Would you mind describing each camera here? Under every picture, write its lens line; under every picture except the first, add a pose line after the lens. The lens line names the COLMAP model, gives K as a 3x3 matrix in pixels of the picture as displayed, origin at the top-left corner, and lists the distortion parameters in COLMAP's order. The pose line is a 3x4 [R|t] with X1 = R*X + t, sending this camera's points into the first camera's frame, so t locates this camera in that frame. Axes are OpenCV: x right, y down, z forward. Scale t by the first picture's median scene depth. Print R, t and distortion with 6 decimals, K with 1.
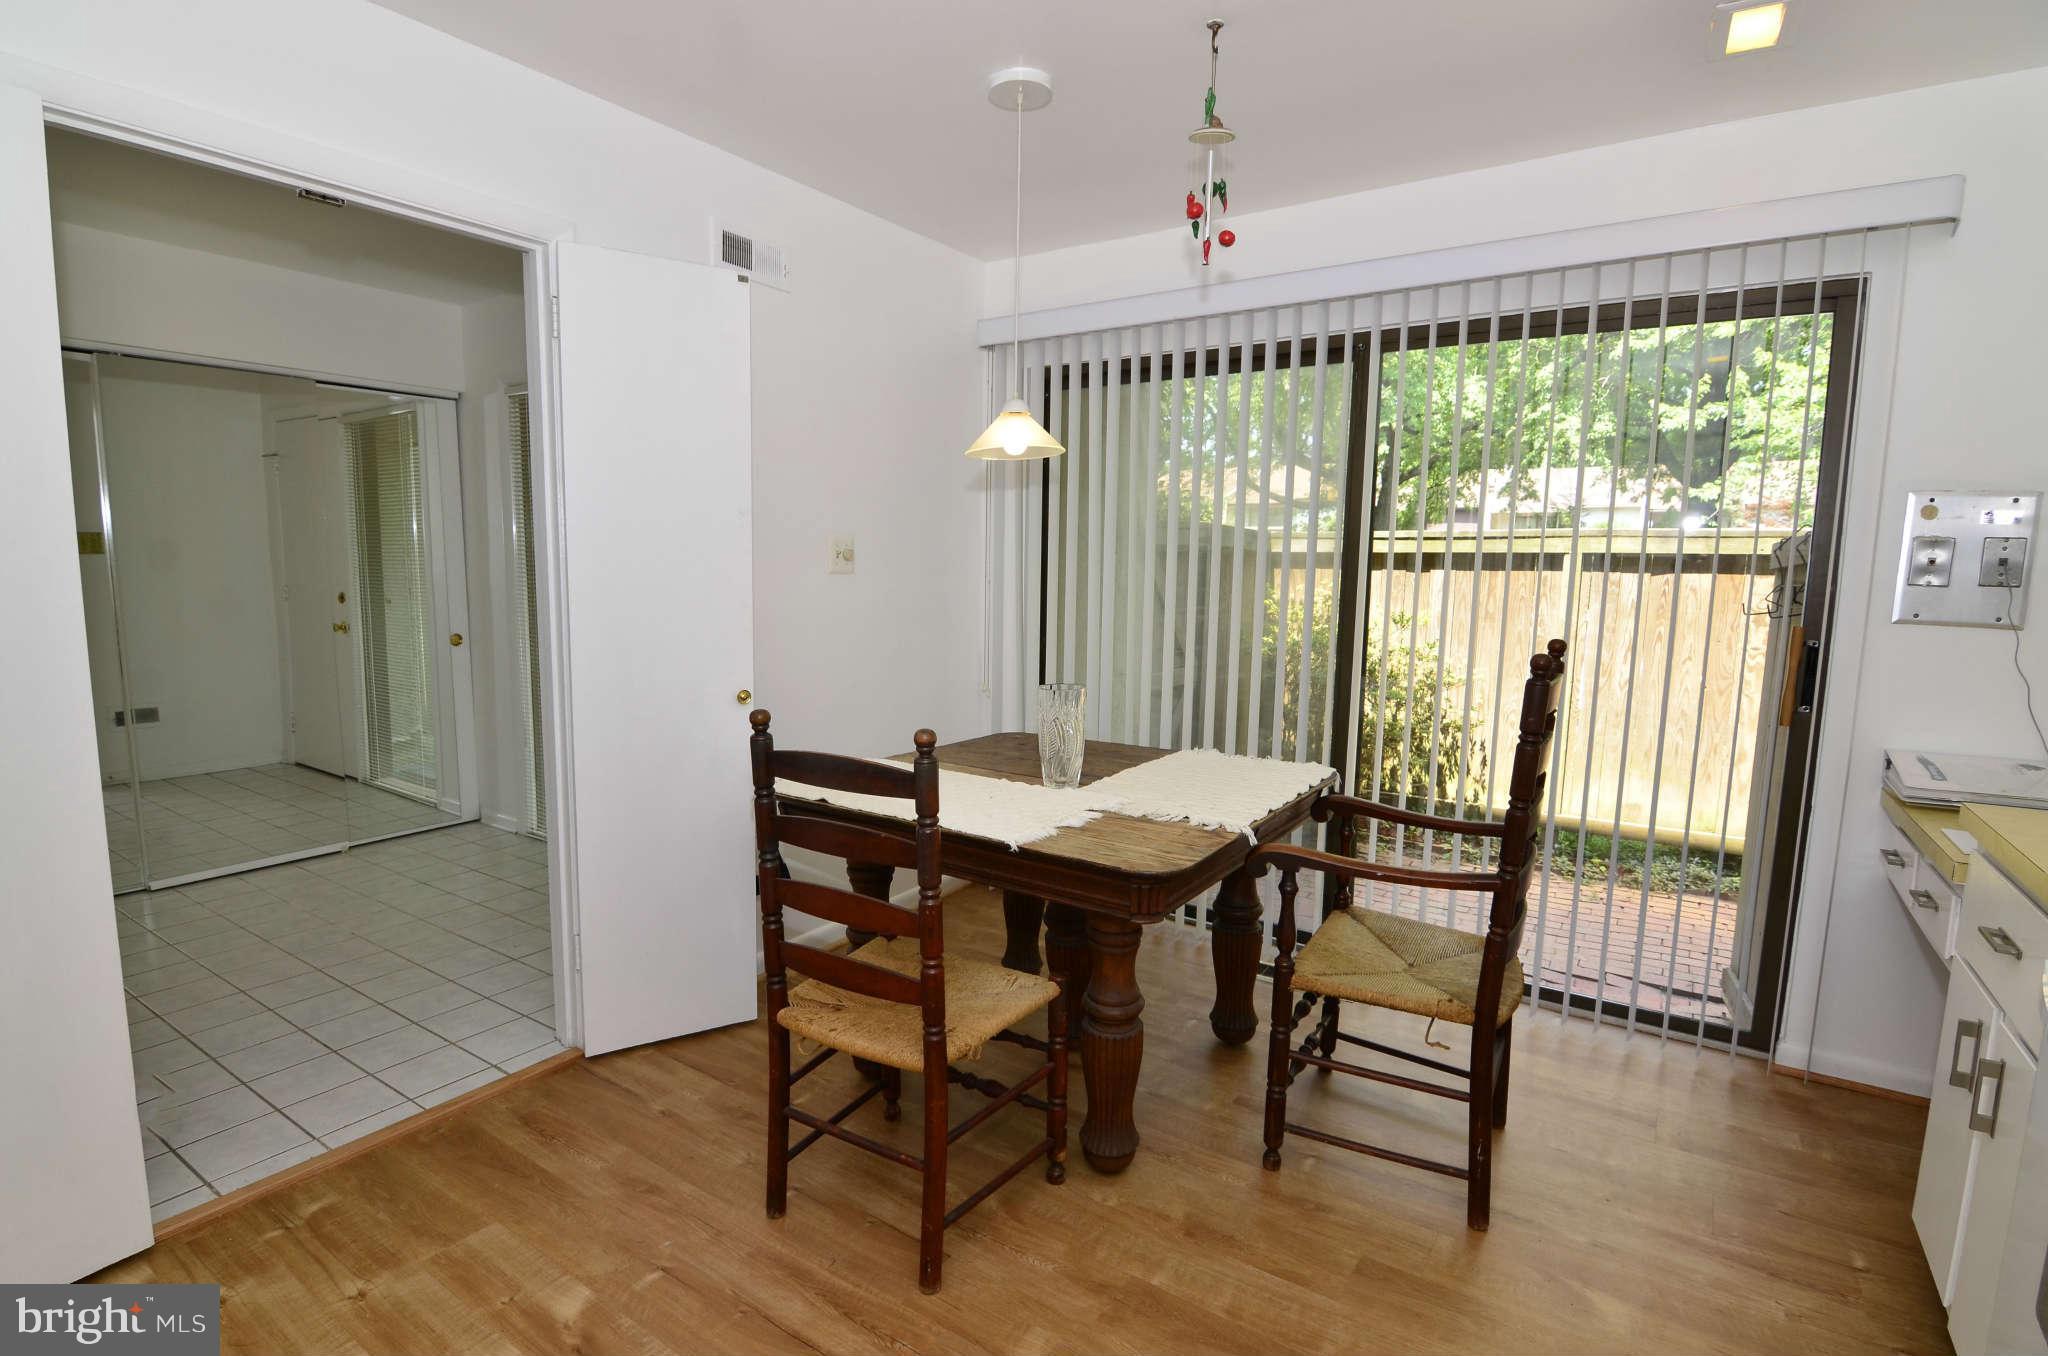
lens RADIAL K [[1017.2, 0, 1017.3], [0, 1017.2, 687.7], [0, 0, 1]] dist [0.002613, -0.001869]
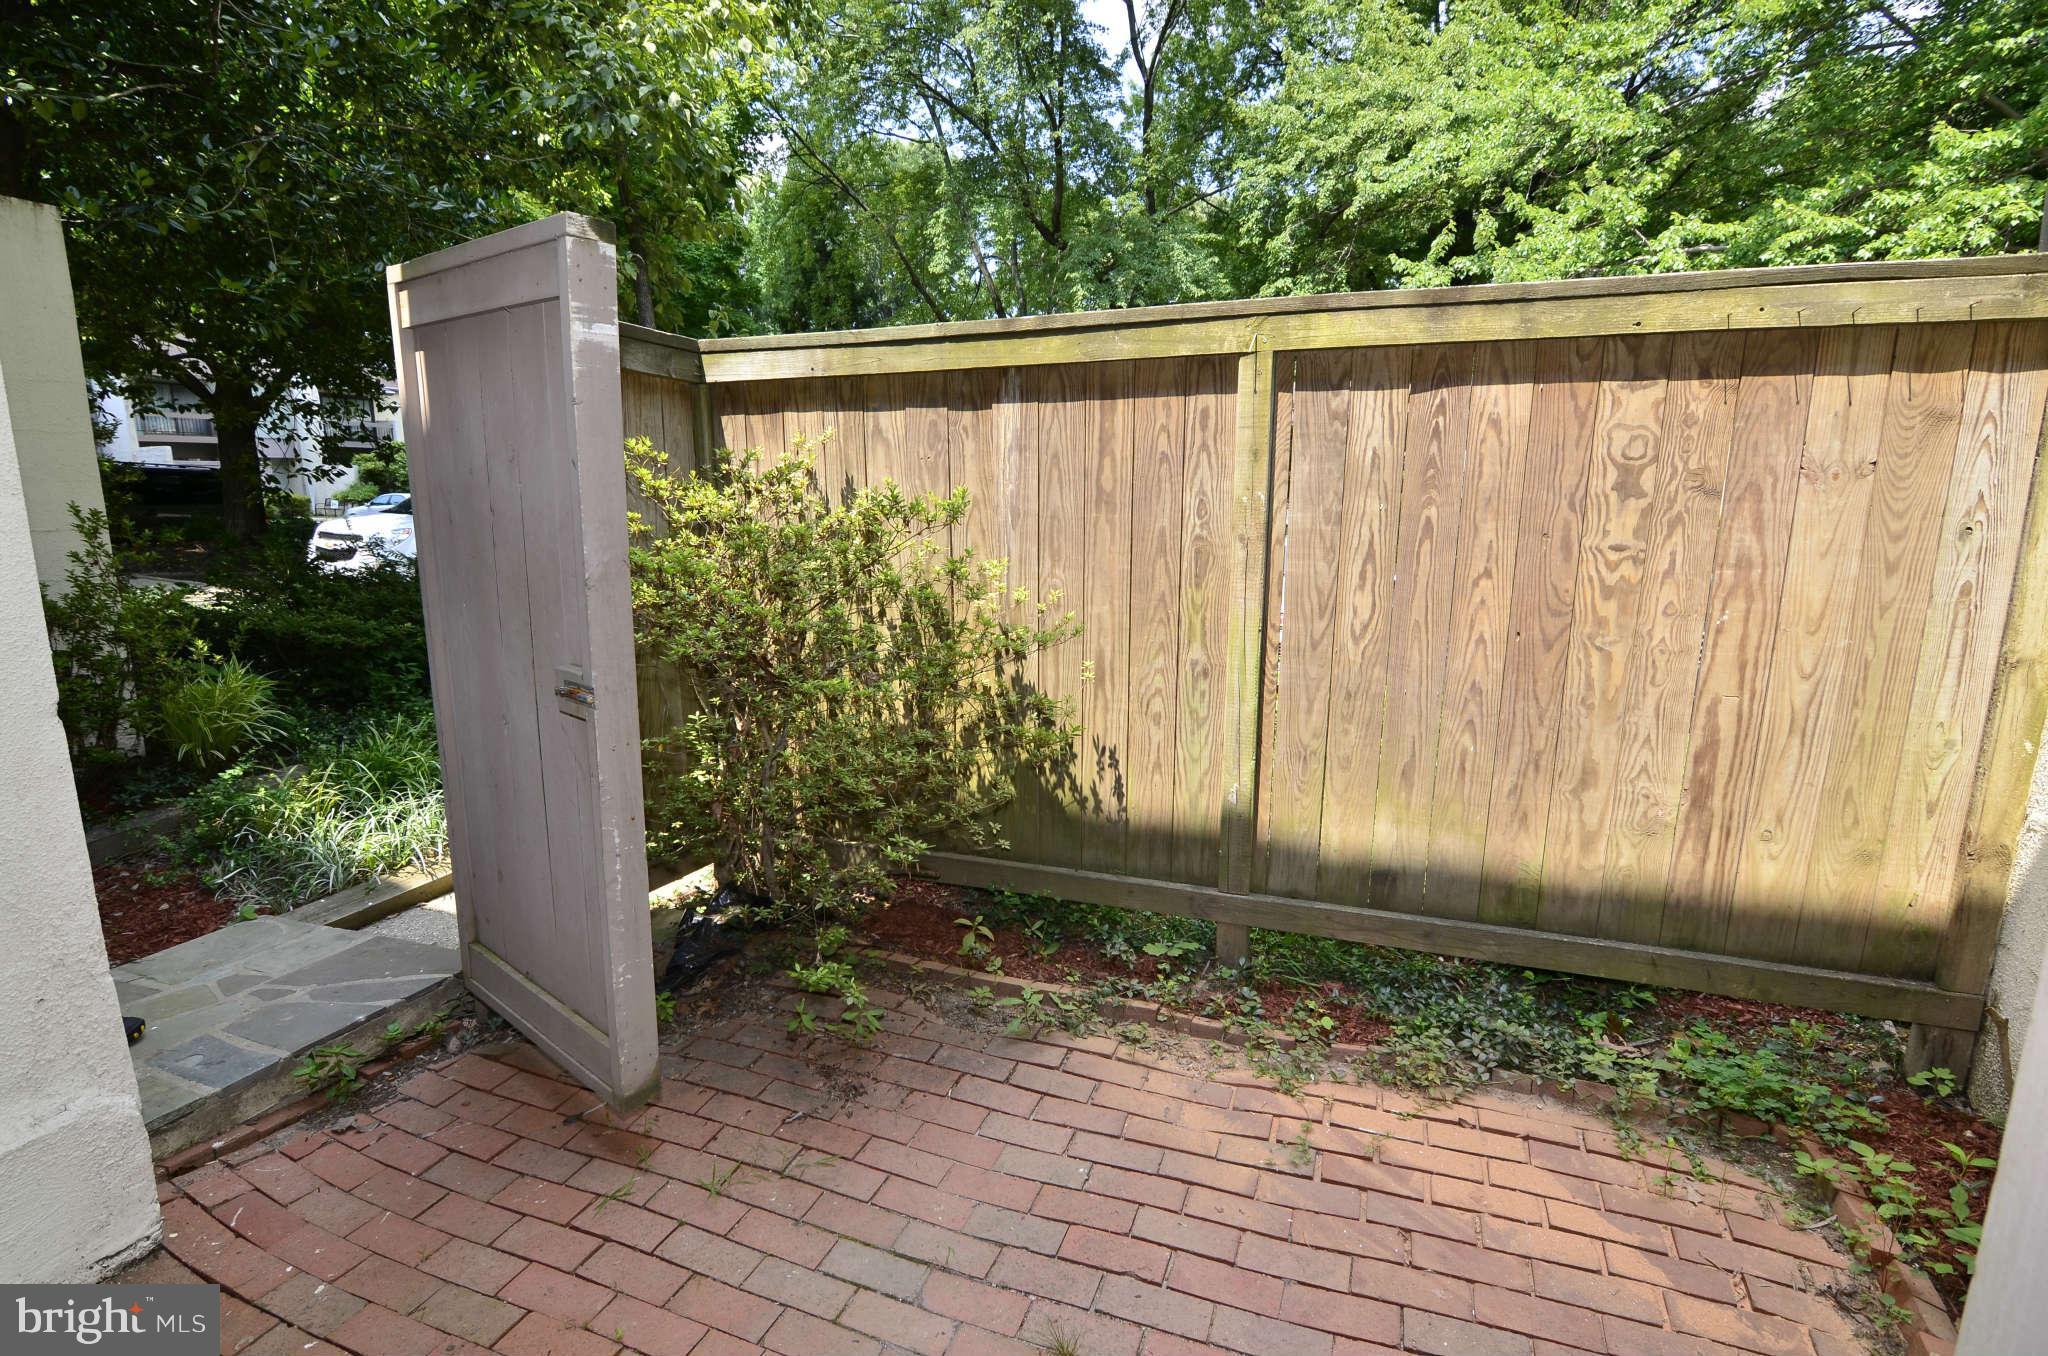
lens RADIAL K [[1017.2, 0, 1012.6], [0, 1017.2, 681.6], [0, 0, 1]] dist [0.002613, -0.001869]
pose [[0.978886, -0.055953, 0.196598, 0.337443], [0.043751, 0.996869, 0.065871, -0.018812], [-0.199668, -0.055879, 0.978269, 0.558739]]
